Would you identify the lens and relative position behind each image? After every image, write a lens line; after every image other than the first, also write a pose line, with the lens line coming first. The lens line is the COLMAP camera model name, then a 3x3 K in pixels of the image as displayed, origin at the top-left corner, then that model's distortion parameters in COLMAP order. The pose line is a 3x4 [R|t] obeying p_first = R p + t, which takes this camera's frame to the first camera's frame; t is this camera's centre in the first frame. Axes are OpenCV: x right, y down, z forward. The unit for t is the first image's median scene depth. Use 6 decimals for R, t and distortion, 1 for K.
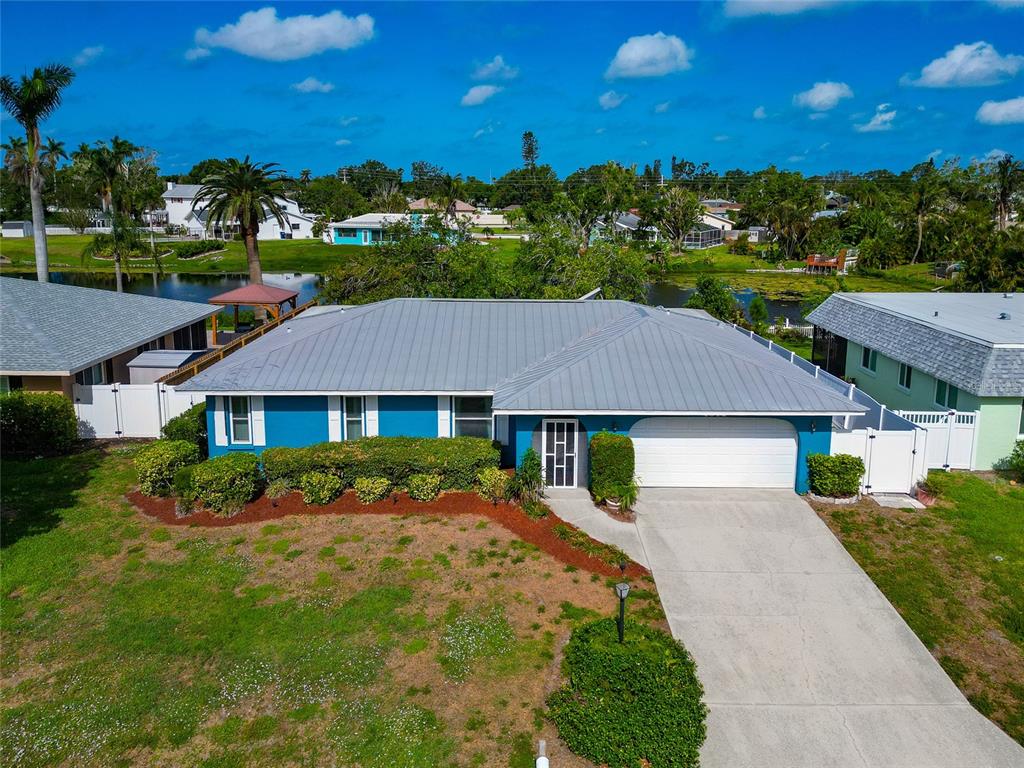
lens RADIAL K [[734.2, 0, 462.9], [0, 734.2, 331.5], [0, 0, 1]] dist [0.054600, -0.031551]
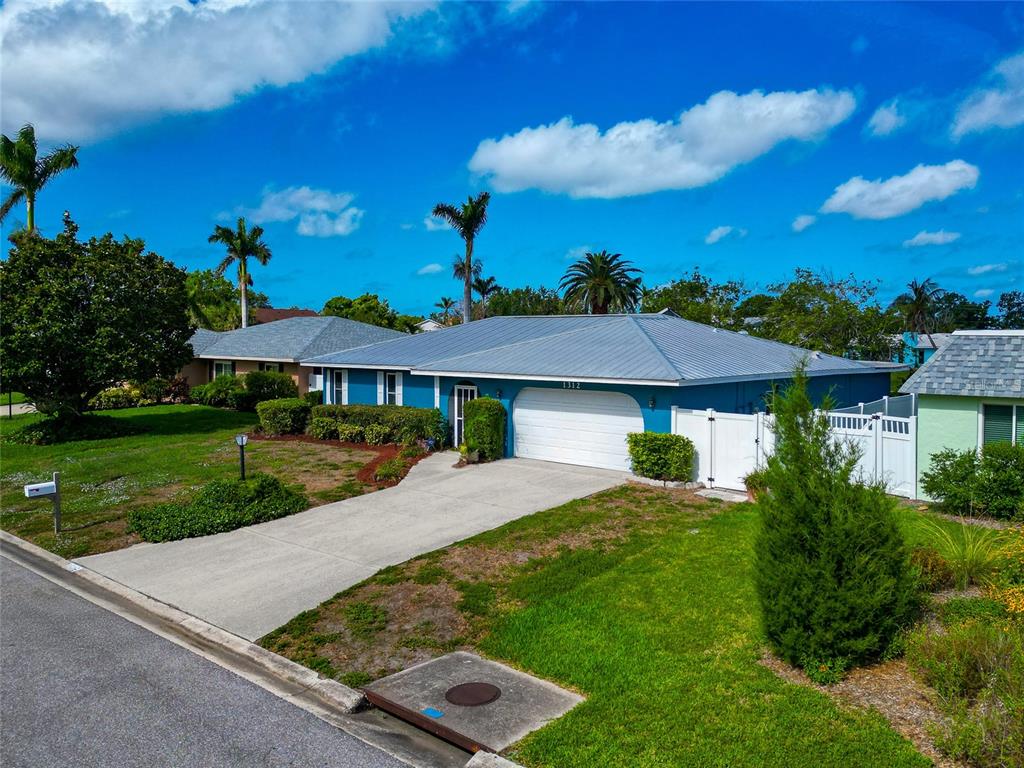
lens RADIAL K [[747.3, 0, 580.7], [0, 747.3, 380.3], [0, 0, 1]] dist [0.069478, 0.000741]
pose [[0.788309, 0.038168, -0.614095, 0.981790], [-0.119819, 0.988489, -0.092373, 0.198873], [0.603500, 0.146398, 0.783808, 0.223632]]
